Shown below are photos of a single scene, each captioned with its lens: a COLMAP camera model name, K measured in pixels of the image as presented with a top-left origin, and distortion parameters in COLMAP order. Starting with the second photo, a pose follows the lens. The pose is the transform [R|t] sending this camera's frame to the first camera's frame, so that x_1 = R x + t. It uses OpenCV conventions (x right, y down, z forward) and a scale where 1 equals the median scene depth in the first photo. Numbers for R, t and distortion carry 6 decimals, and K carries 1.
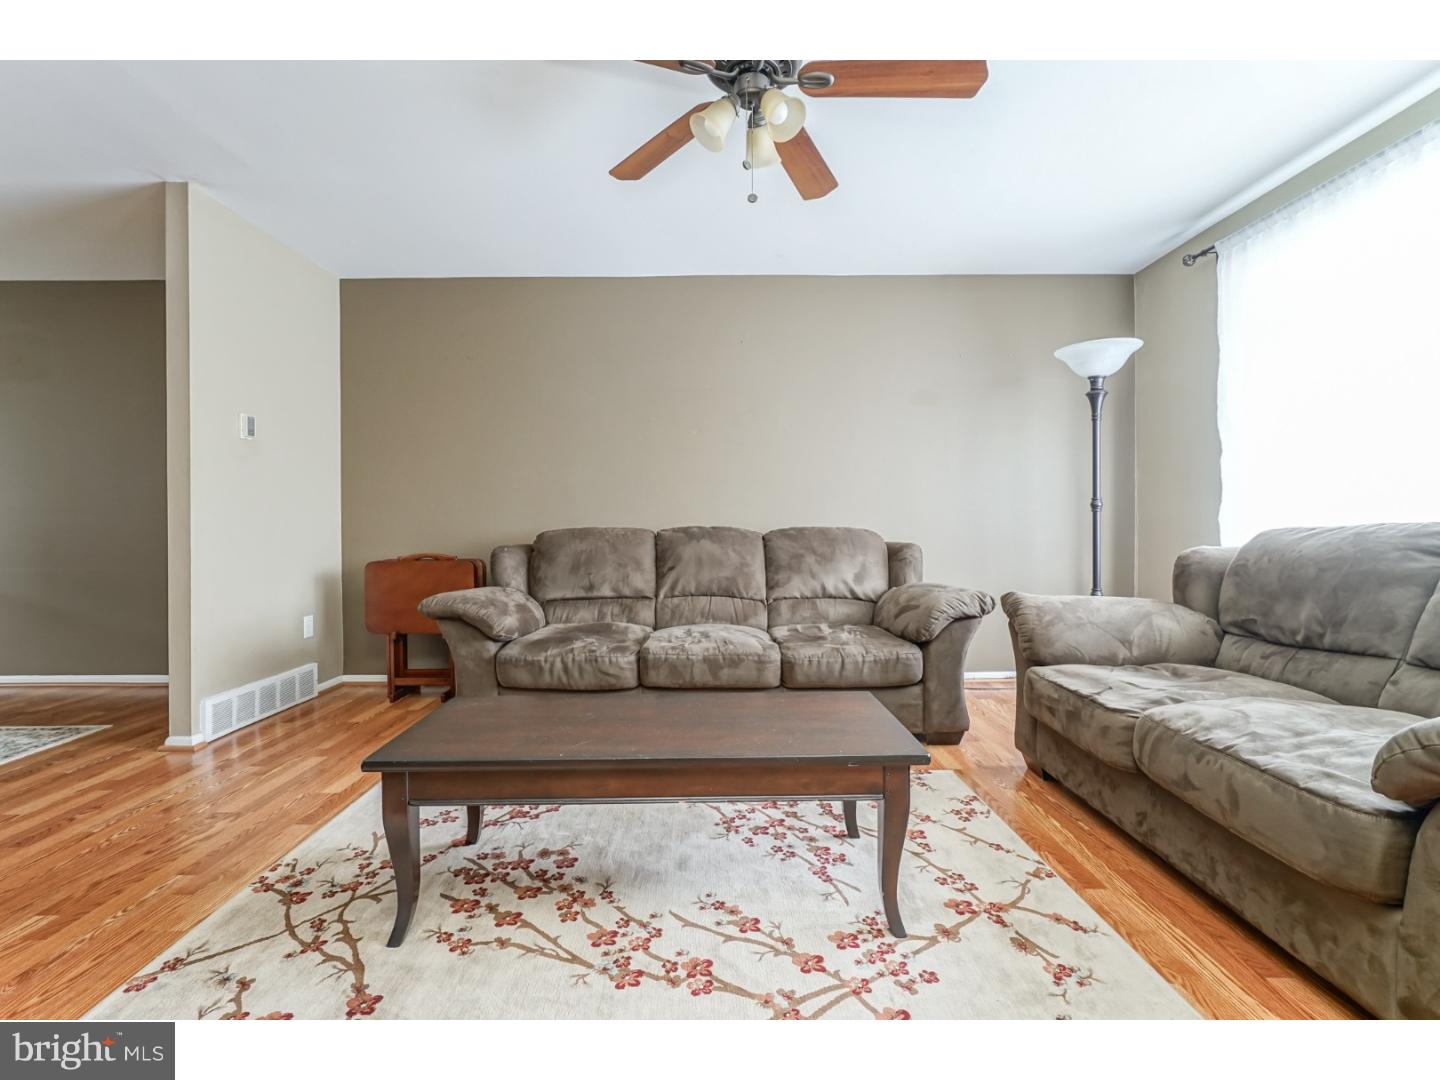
lens RADIAL K [[685.8, 0, 720.3], [0, 685.8, 523.3], [0, 0, 1]] dist [-0.006201, 0.003437]
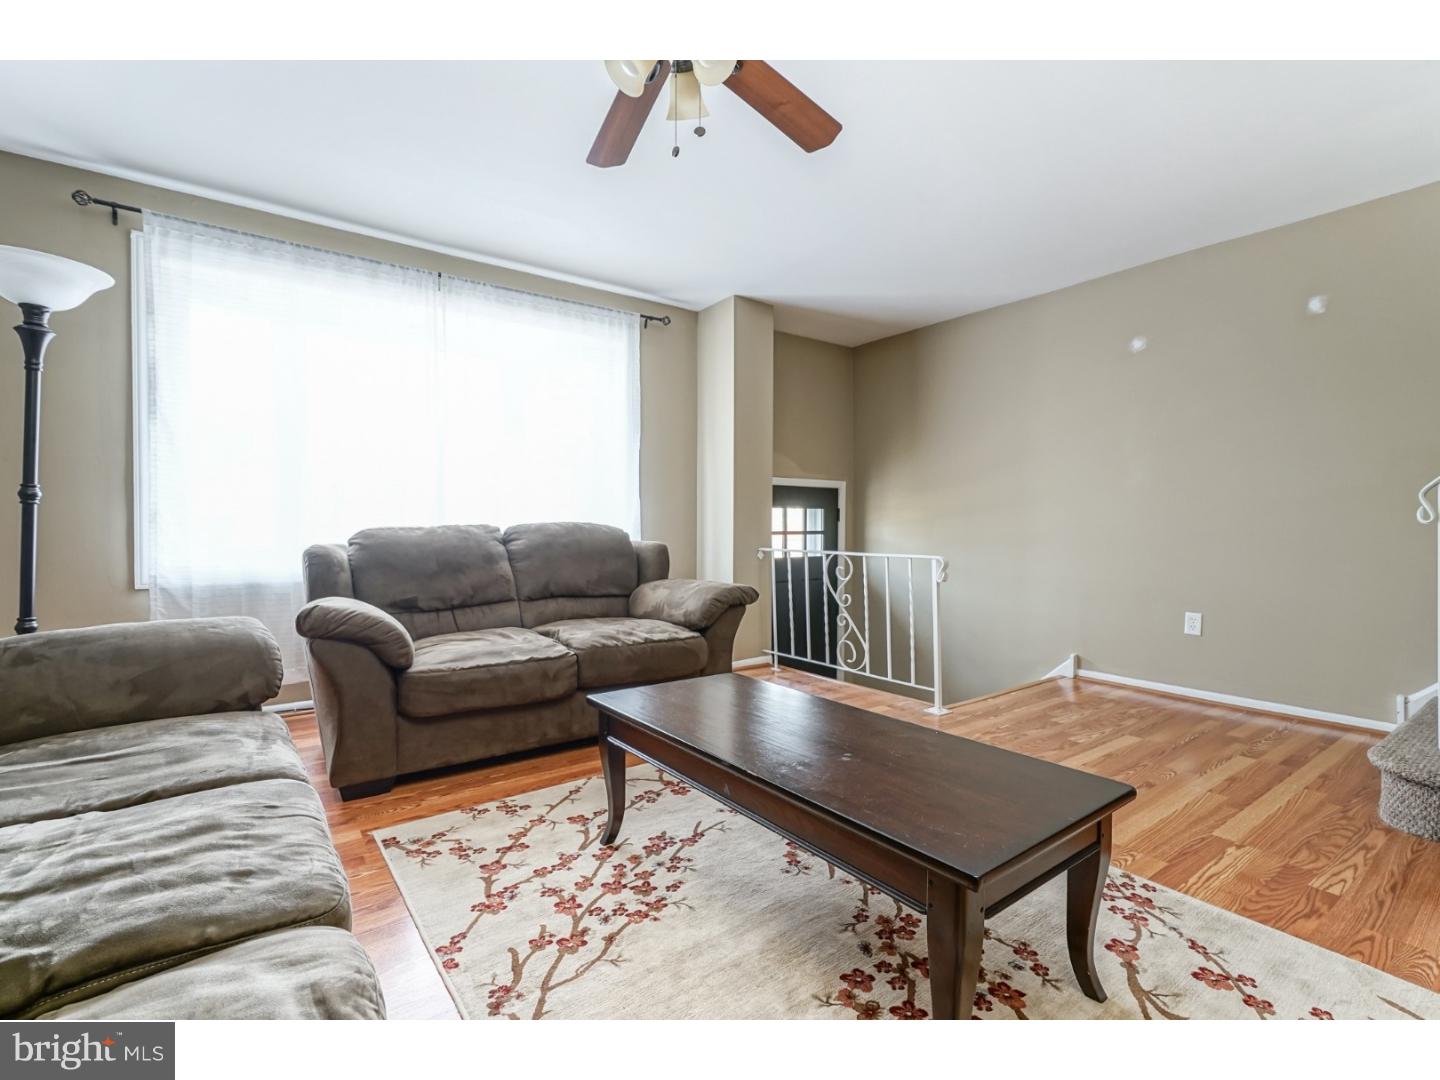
lens RADIAL K [[685.8, 0, 704.9], [0, 685.8, 529.8], [0, 0, 1]] dist [-0.006201, 0.003437]
pose [[-0.595855, -0.001943, 0.803090, -0.661090], [-0.001546, 0.999998, 0.001272, 0.009618], [-0.803090, -0.000484, -0.595857, 1.448163]]
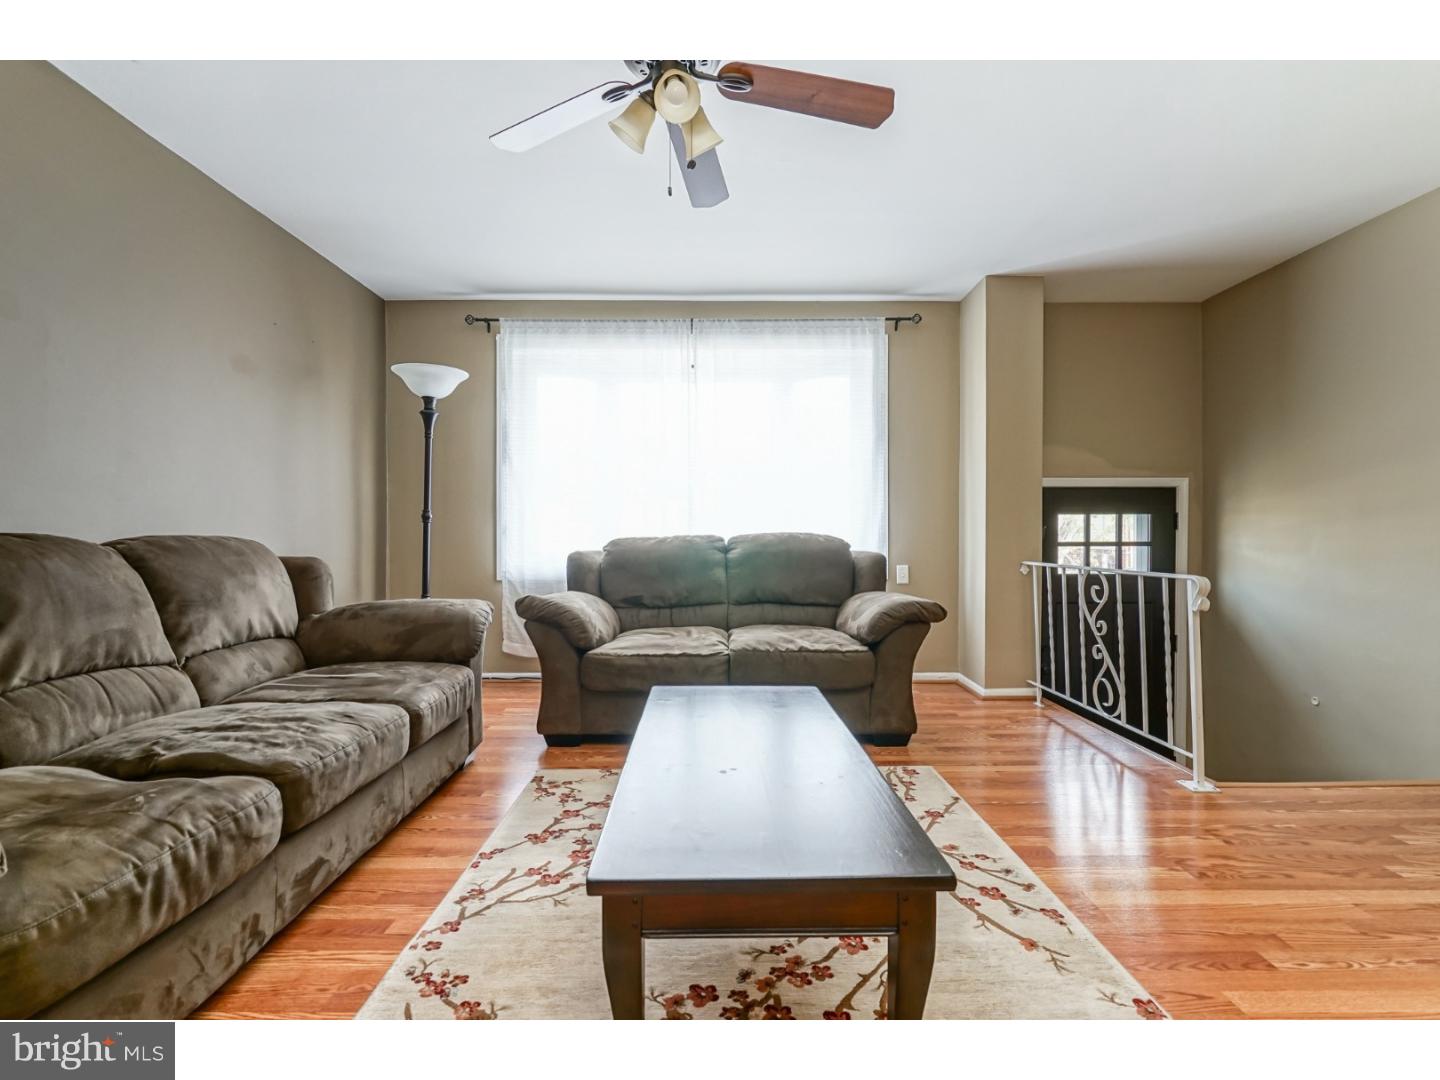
lens RADIAL K [[685.8, 0, 701.1], [0, 685.8, 535.2], [0, 0, 1]] dist [-0.006201, 0.003437]
pose [[0.007423, 0.004273, 0.999963, -0.882254], [-0.002471, 0.999988, -0.004255, 0.008605], [-0.999969, -0.002439, 0.007433, 0.917224]]
